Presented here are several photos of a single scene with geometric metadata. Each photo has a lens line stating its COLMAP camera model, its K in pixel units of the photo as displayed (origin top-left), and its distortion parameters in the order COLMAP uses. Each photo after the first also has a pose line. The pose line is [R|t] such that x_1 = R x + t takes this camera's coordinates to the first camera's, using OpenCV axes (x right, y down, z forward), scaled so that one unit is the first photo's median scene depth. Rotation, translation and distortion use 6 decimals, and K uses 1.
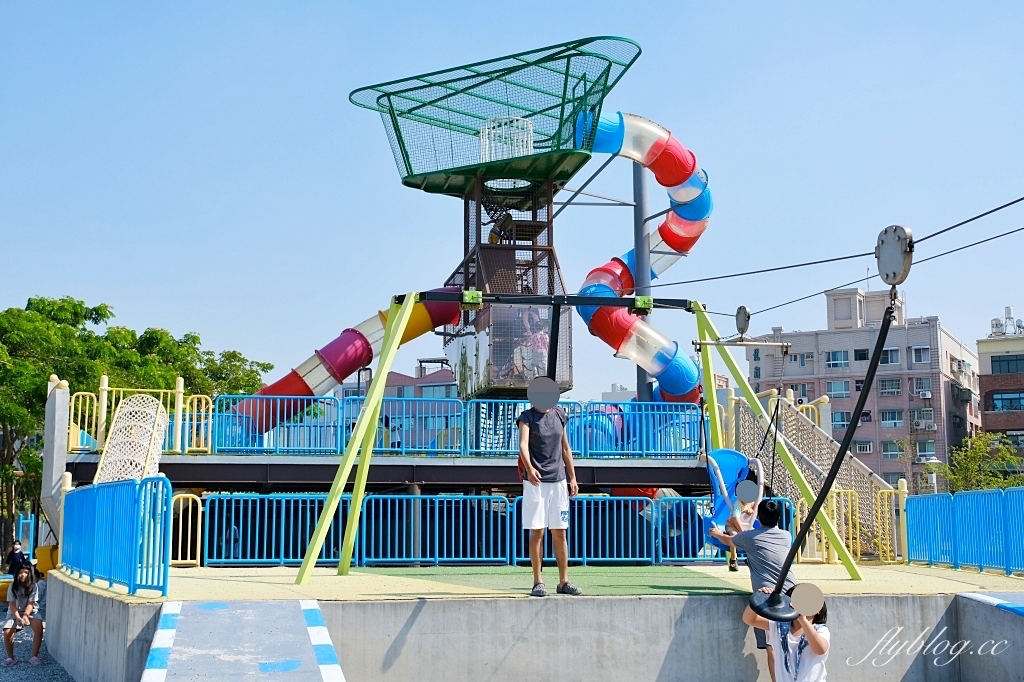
lens RADIAL K [[1304.4, 0, 508.6], [0, 1304.4, 334.3], [0, 0, 1]] dist [0.013889, 0.000000]
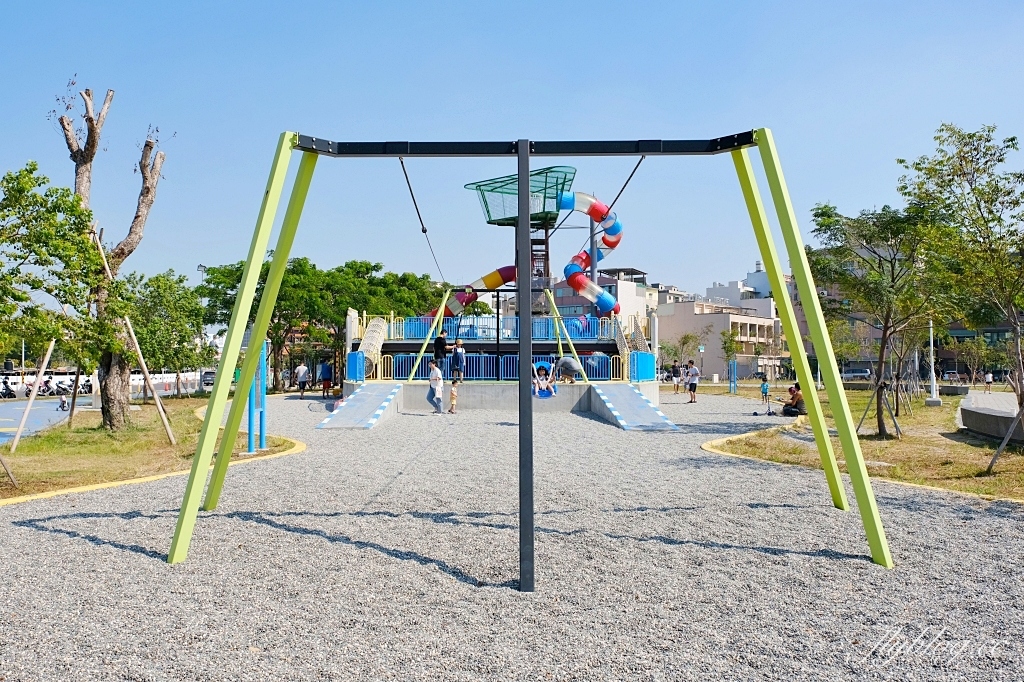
lens RADIAL K [[843.6, 0, 515.8], [0, 843.6, 346.6], [0, 0, 1]] dist [0.014434, 0.000427]
pose [[0.984970, -0.003366, -0.172693, 0.117279], [0.023209, 0.993323, 0.113012, -0.033259], [0.171159, -0.115321, 0.978471, -0.256868]]
